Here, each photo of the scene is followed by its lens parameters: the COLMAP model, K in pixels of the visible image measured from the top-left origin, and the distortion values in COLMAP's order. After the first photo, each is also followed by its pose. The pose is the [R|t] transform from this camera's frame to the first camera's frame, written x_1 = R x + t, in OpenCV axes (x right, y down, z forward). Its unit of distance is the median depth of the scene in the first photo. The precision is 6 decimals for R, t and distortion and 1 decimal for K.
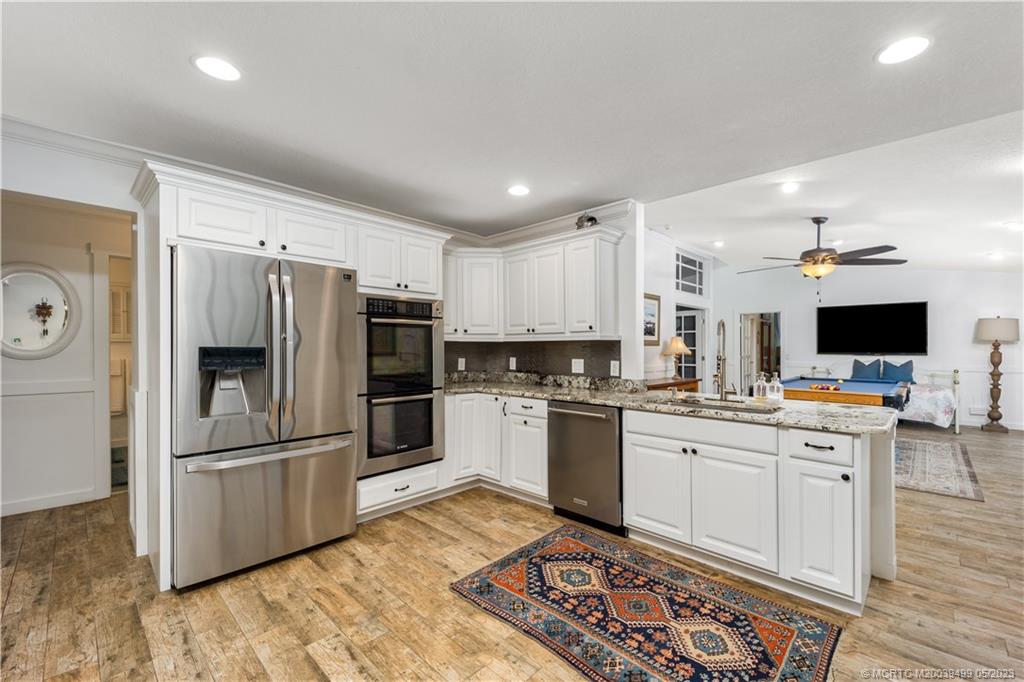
lens RADIAL K [[446.7, 0, 514.2], [0, 446.7, 349.8], [0, 0, 1]] dist [0.031049, -0.017426]
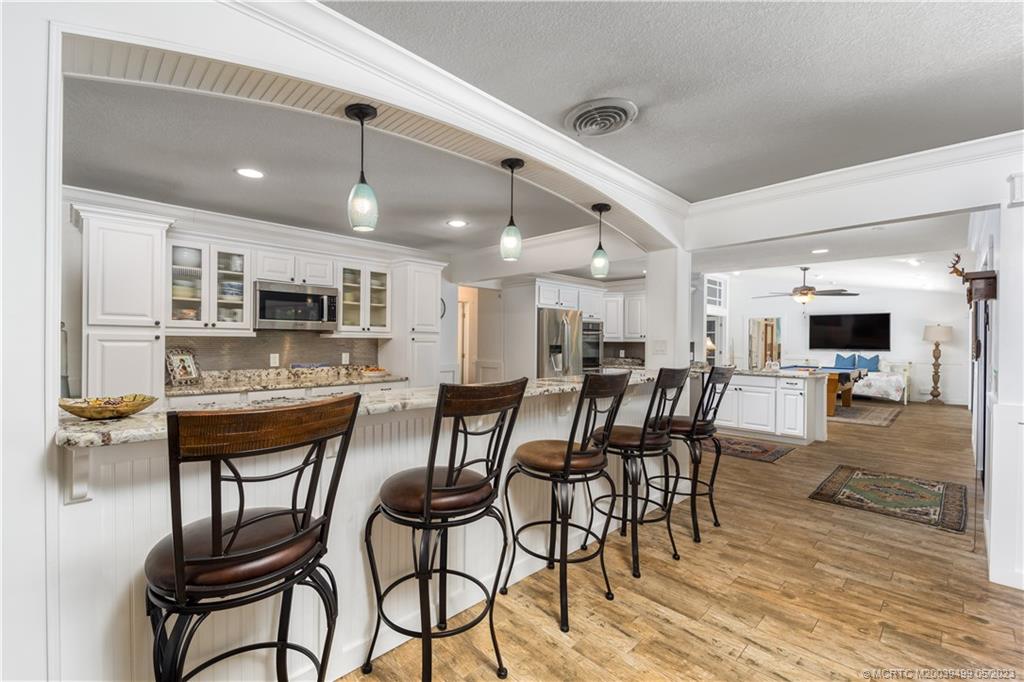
lens RADIAL K [[442.8, 0, 459.8], [0, 442.8, 343.9], [0, 0, 1]] dist [0.004473, -0.012812]
pose [[0.995184, 0.007129, -0.097765, -0.293136], [-0.006895, 0.999972, 0.002735, -0.005175], [0.097781, -0.002047, 0.995206, -0.511068]]
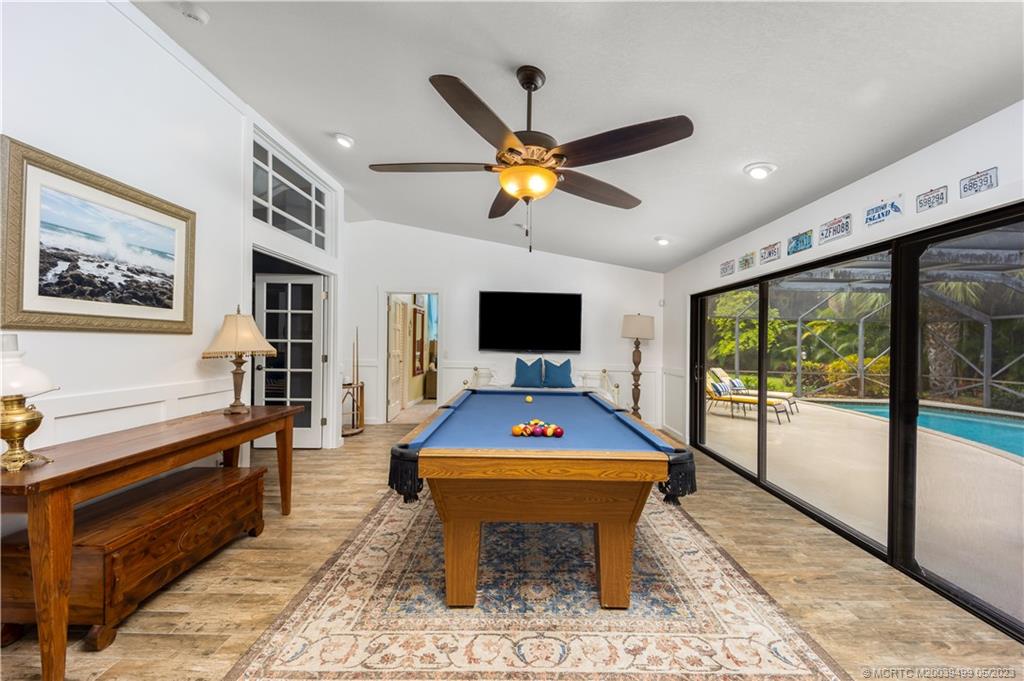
lens RADIAL K [[421.7, 0, 529.7], [0, 421.7, 351.7], [0, 0, 1]] dist [0.032473, -0.016108]
pose [[0.715081, -0.000078, 0.699041, 0.277833], [-0.018077, 0.999664, 0.018603, -0.005885], [-0.698808, -0.025939, 0.714839, 0.516611]]
